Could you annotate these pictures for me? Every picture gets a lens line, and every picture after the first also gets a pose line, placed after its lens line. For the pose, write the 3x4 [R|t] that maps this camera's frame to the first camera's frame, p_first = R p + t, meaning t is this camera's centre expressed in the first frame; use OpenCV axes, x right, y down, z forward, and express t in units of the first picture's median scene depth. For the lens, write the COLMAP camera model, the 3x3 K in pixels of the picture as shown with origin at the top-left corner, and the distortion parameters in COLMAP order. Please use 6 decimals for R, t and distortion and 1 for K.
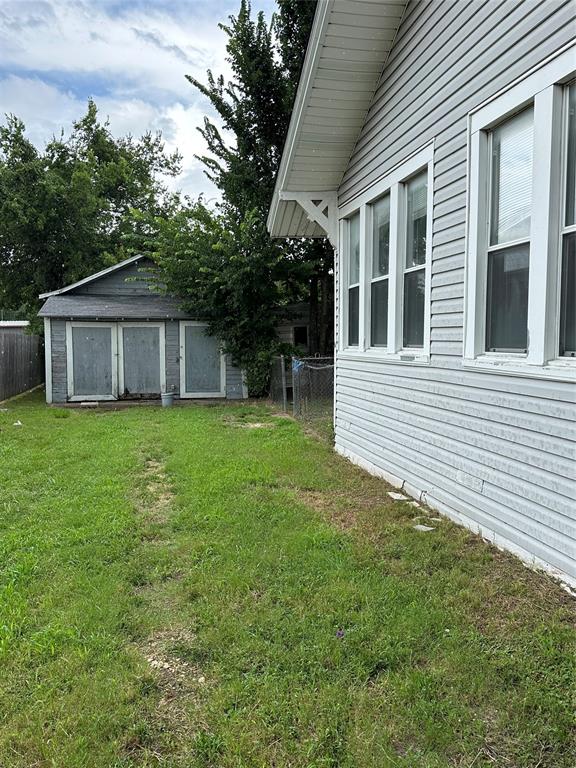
lens RADIAL K [[652.5, 0, 294.4], [0, 652.5, 385.0], [0, 0, 1]] dist [0.081494, -0.065547]
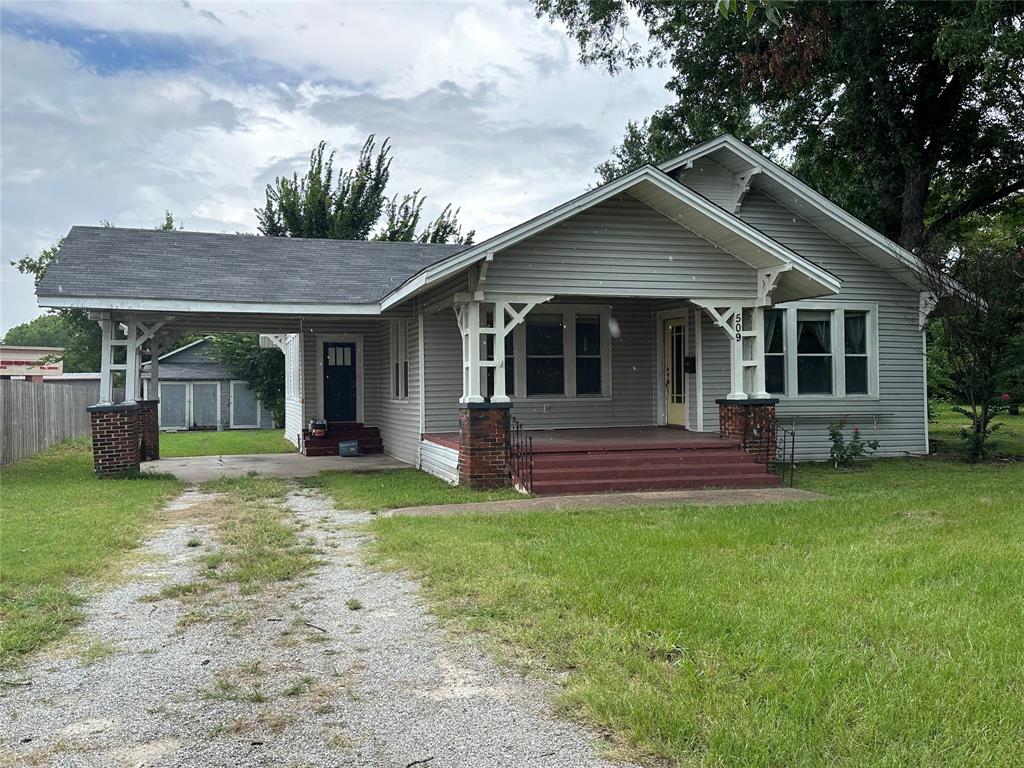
lens RADIAL K [[870.0, 0, 504.6], [0, 870.0, 384.8], [0, 0, 1]] dist [0.081494, -0.065547]
pose [[0.994846, -0.003863, 0.101321, 0.275509], [0.012266, 0.996520, -0.082442, 0.098264], [-0.100650, 0.083260, 0.991432, -1.193201]]
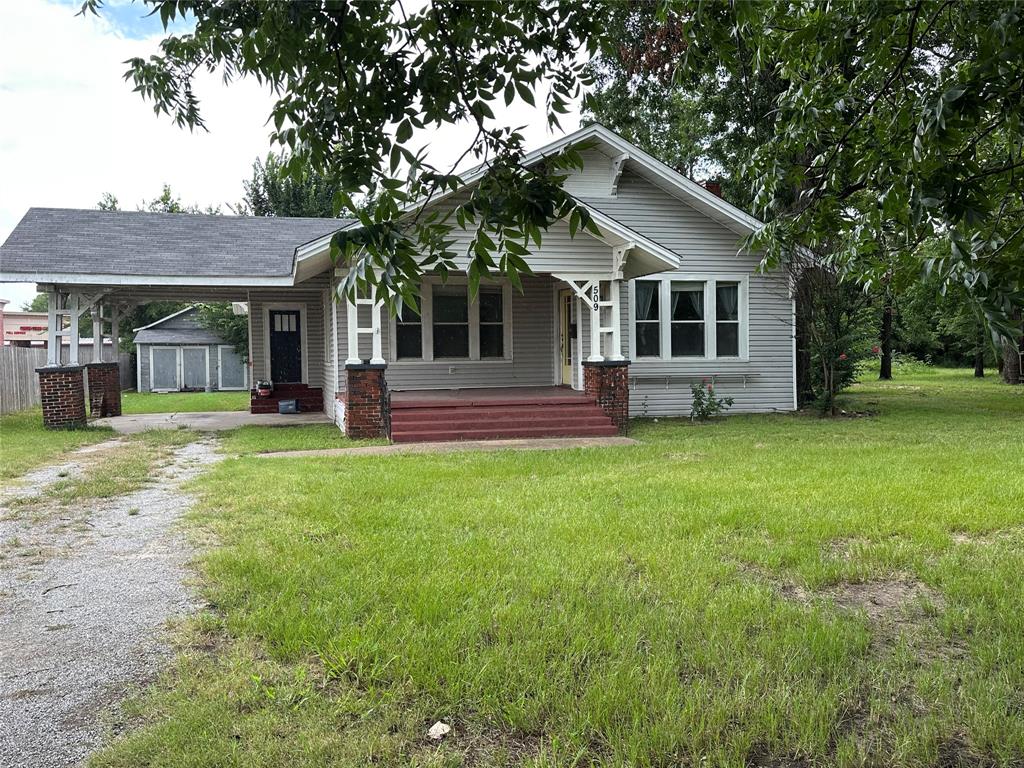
lens RADIAL K [[870.0, 0, 512.8], [0, 870.0, 390.3], [0, 0, 1]] dist [0.081494, -0.065547]
pose [[0.997494, -0.008818, 0.070193, 0.430437], [0.011330, 0.999307, -0.035463, 0.110662], [-0.069831, 0.036170, 0.996903, -1.331236]]
